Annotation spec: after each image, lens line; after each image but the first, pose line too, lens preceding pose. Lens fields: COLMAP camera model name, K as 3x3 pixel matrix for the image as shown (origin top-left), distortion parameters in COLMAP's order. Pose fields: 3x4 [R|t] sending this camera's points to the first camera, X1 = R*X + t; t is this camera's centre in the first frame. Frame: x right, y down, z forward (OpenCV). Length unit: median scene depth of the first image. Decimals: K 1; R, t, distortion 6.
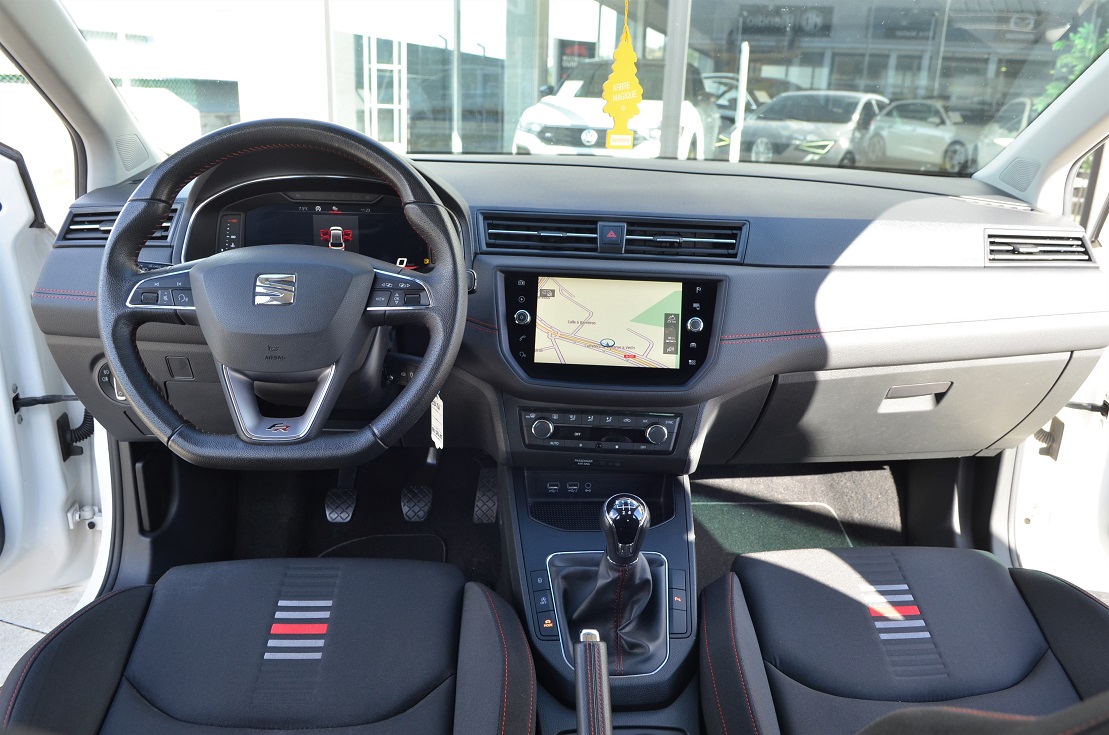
lens RADIAL K [[804.0, 0, 574.4], [0, 804.0, 366.8], [0, 0, 1]] dist [-0.063518, -0.007397]
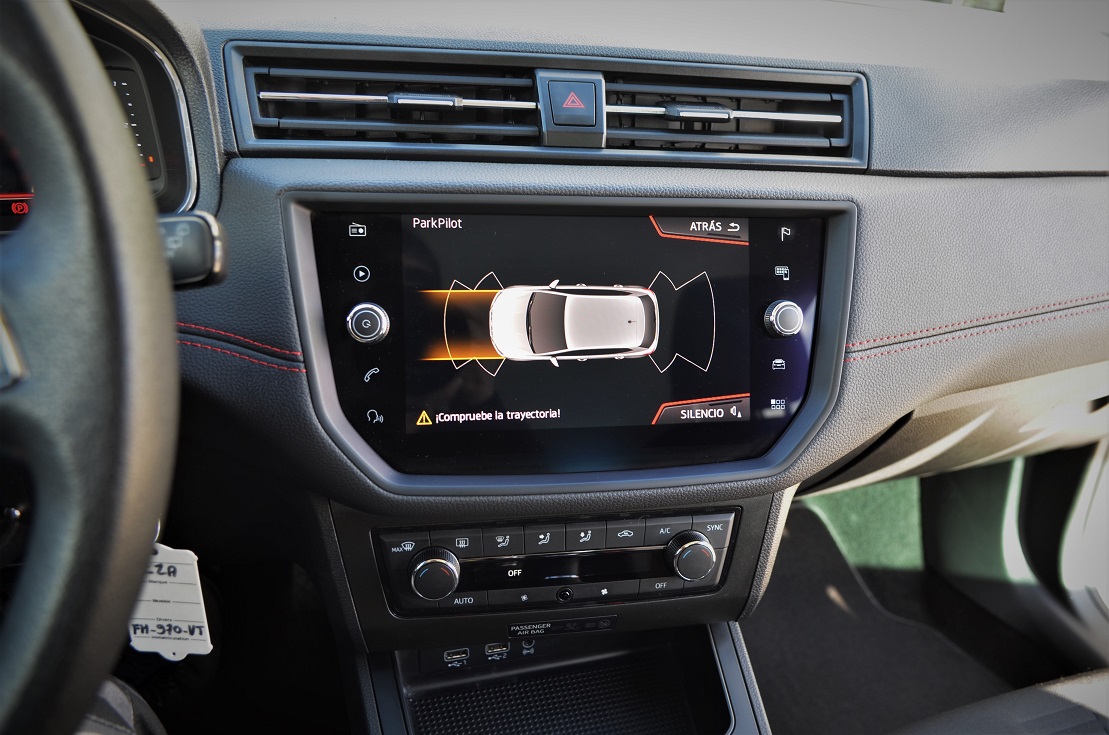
lens RADIAL K [[804.0, 0, 574.4], [0, 804.0, 366.8], [0, 0, 1]] dist [-0.063518, -0.007397]
pose [[0.973424, -0.070194, 0.217985, -0.051873], [0.040113, 0.989413, 0.139475, -0.087286], [-0.225468, -0.127024, 0.965934, 0.586333]]
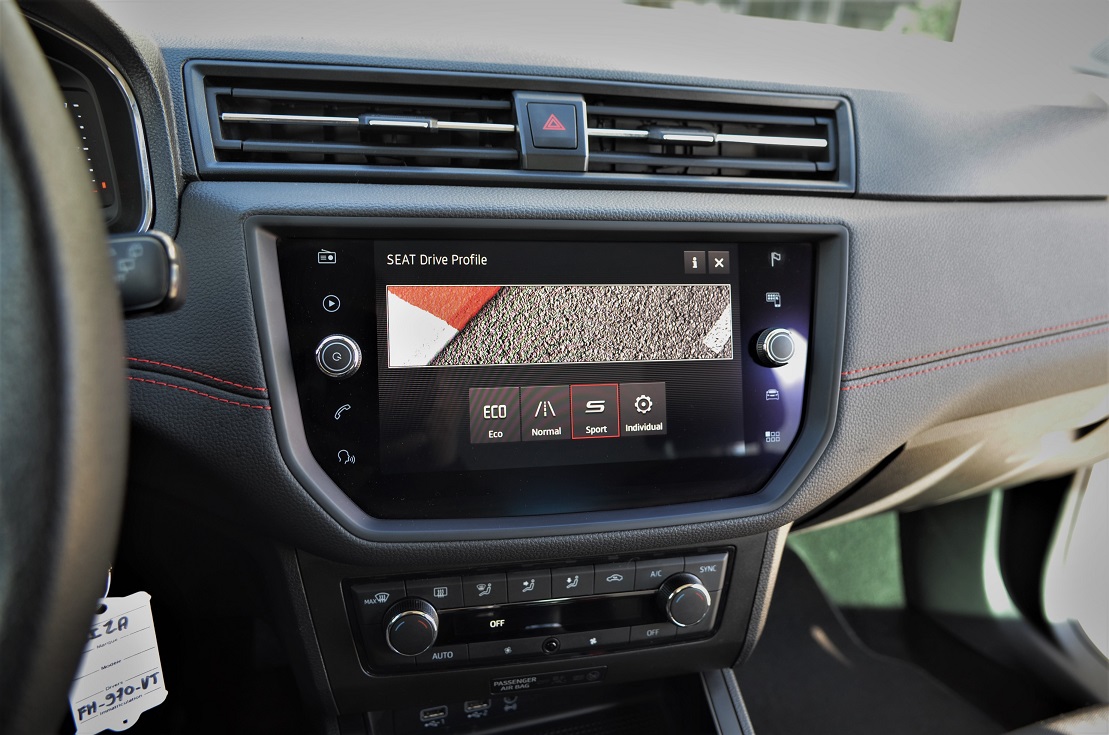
lens RADIAL K [[804.0, 0, 574.4], [0, 804.0, 366.8], [0, 0, 1]] dist [-0.063518, -0.007397]
pose [[0.961486, -0.072413, 0.265142, -0.056641], [0.050443, 0.994775, 0.088763, -0.080297], [-0.270184, -0.071970, 0.960115, 0.610332]]
